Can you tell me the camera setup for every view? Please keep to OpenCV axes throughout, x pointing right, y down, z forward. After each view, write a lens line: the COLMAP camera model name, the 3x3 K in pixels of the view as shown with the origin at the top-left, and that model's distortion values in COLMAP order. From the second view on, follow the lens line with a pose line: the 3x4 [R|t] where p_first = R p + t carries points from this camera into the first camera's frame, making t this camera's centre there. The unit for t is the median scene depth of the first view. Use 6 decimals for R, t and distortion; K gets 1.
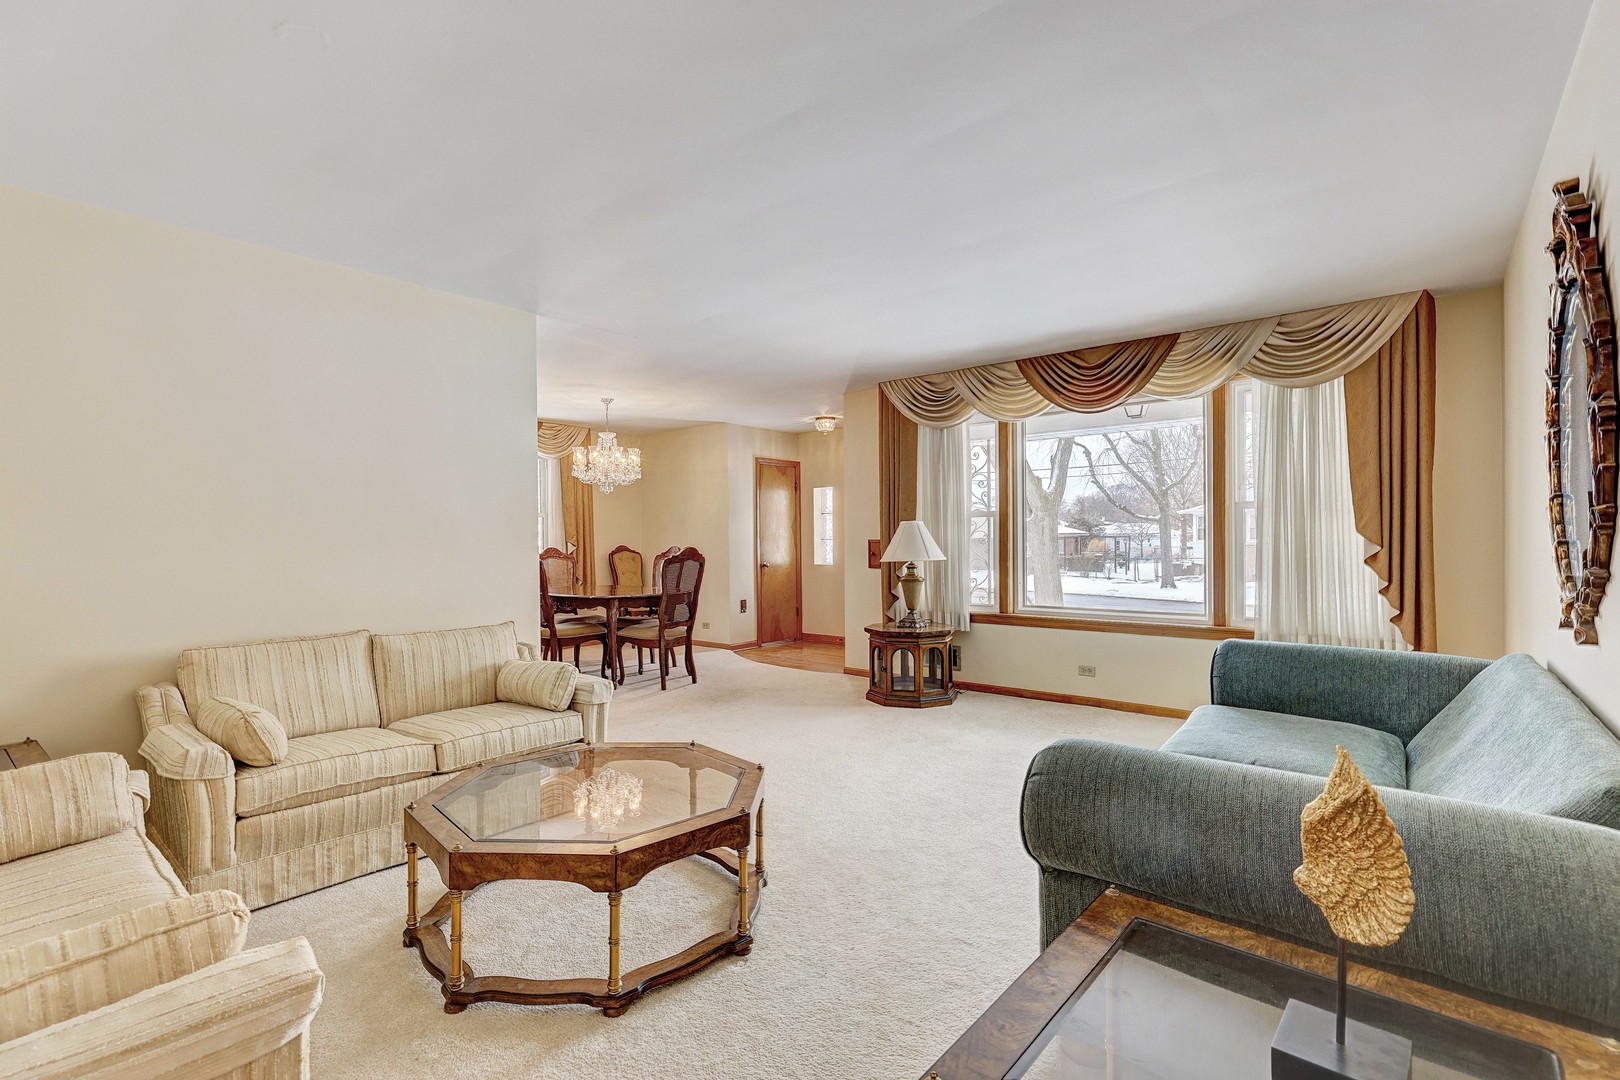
lens RADIAL K [[726.5, 0, 815.9], [0, 726.5, 543.6], [0, 0, 1]] dist [0.001499, 0.000237]
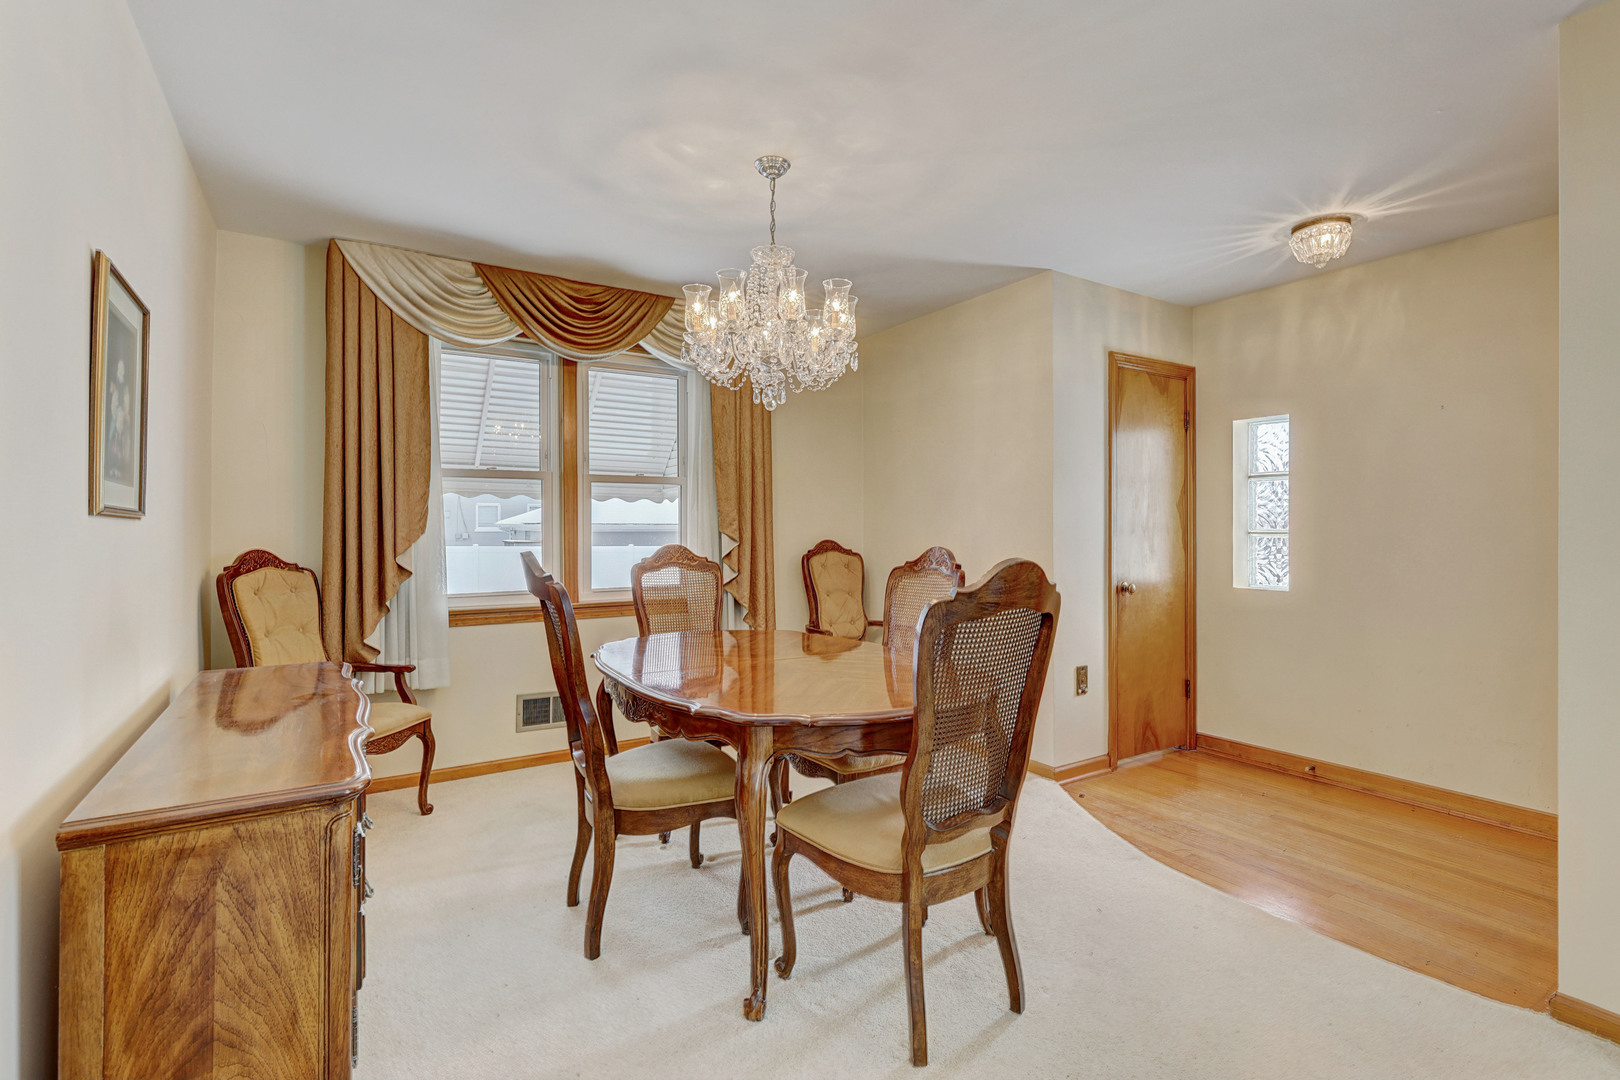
lens RADIAL K [[726.5, 0, 813.4], [0, 726.5, 533.6], [0, 0, 1]] dist [0.001499, 0.000237]
pose [[0.949213, 0.013827, -0.314332, -0.114489], [-0.012529, 0.999903, 0.006150, -0.005257], [0.314386, -0.001900, 0.949293, 0.509513]]
